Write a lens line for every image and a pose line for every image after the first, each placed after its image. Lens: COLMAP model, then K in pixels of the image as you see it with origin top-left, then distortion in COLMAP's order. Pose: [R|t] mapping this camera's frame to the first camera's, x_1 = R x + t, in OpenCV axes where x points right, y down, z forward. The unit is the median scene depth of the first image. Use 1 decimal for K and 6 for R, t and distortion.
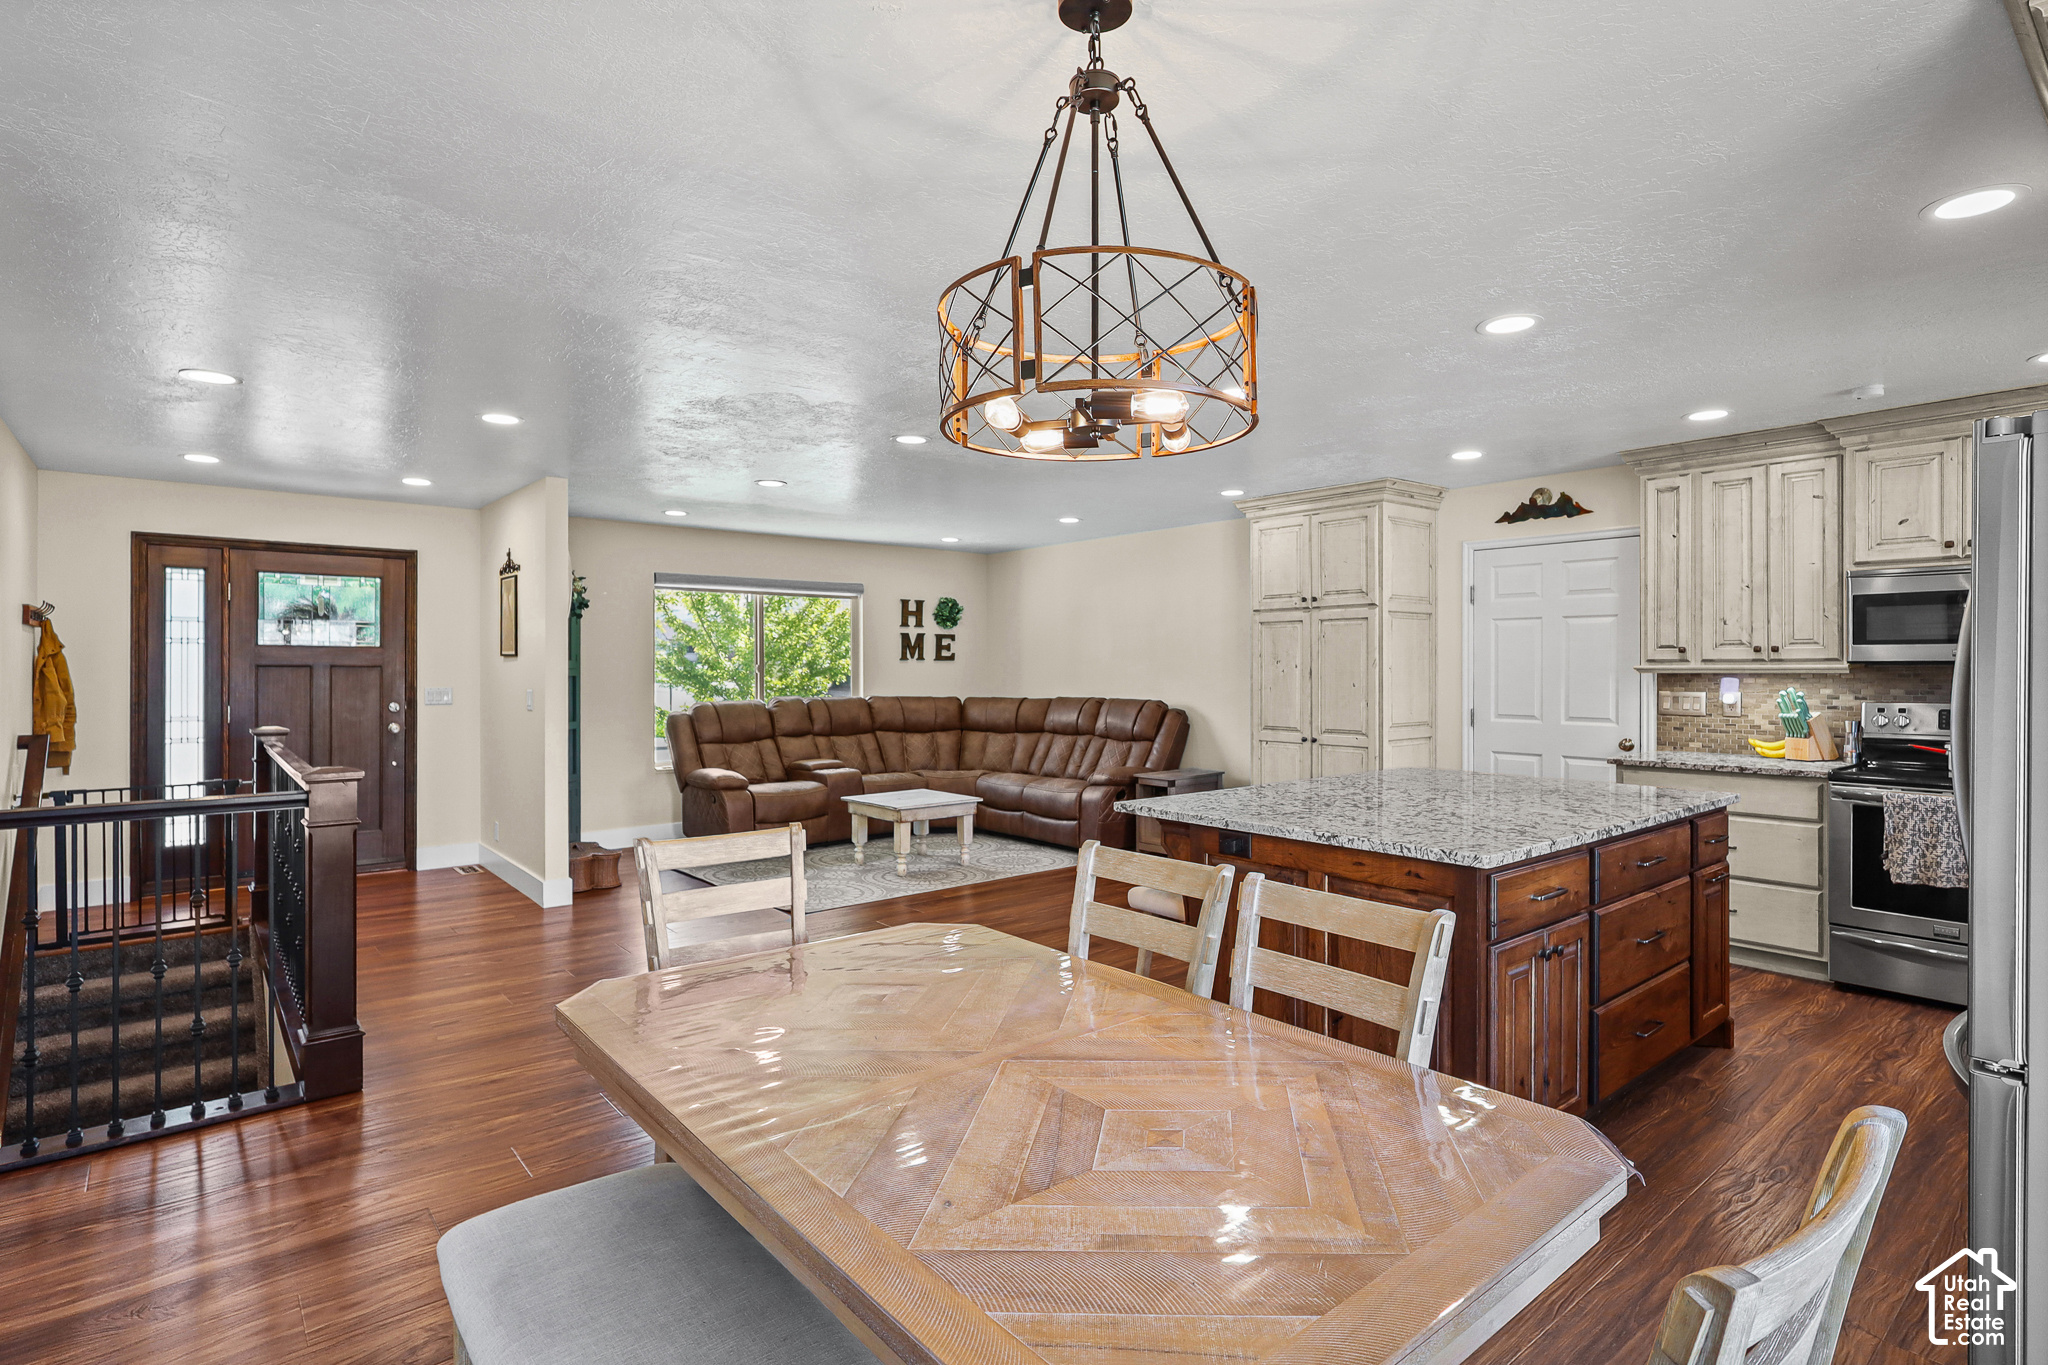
lens RADIAL K [[992.5, 0, 938.6], [0, 992.5, 658.0], [0, 0, 1]] dist [-0.001083, -0.000272]
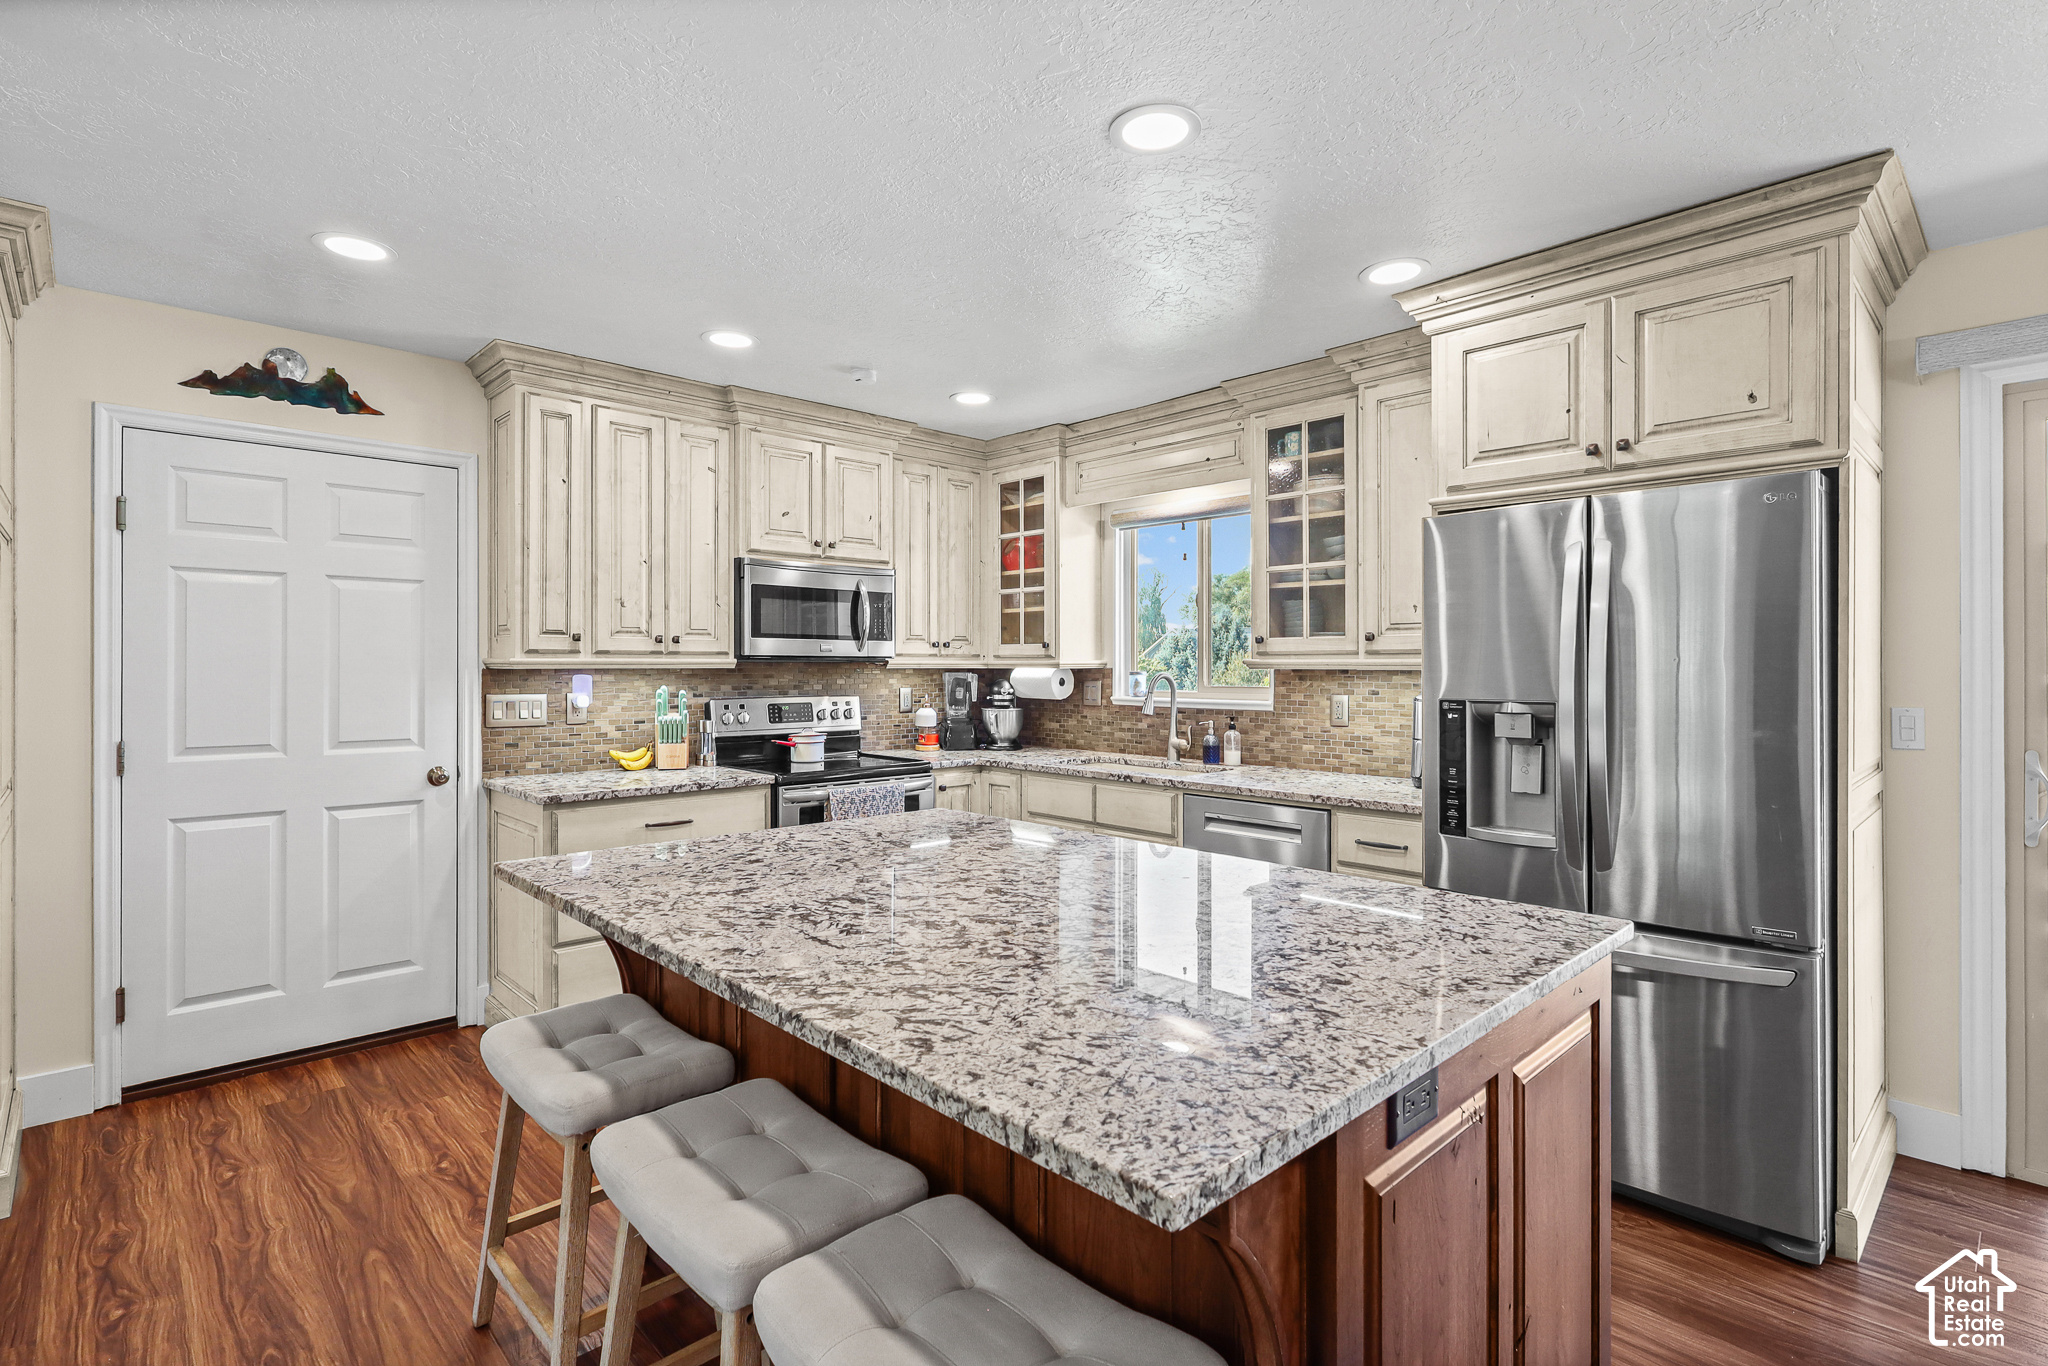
lens RADIAL K [[986.3, 0, 1107.1], [0, 986.3, 672.5], [0, 0, 1]] dist [0.005518, 0.000615]
pose [[-0.141506, -0.005432, 0.989923, -0.029902], [-0.011663, 0.999925, 0.003819, 0.008683], [-0.989869, -0.011005, -0.141558, 0.583175]]
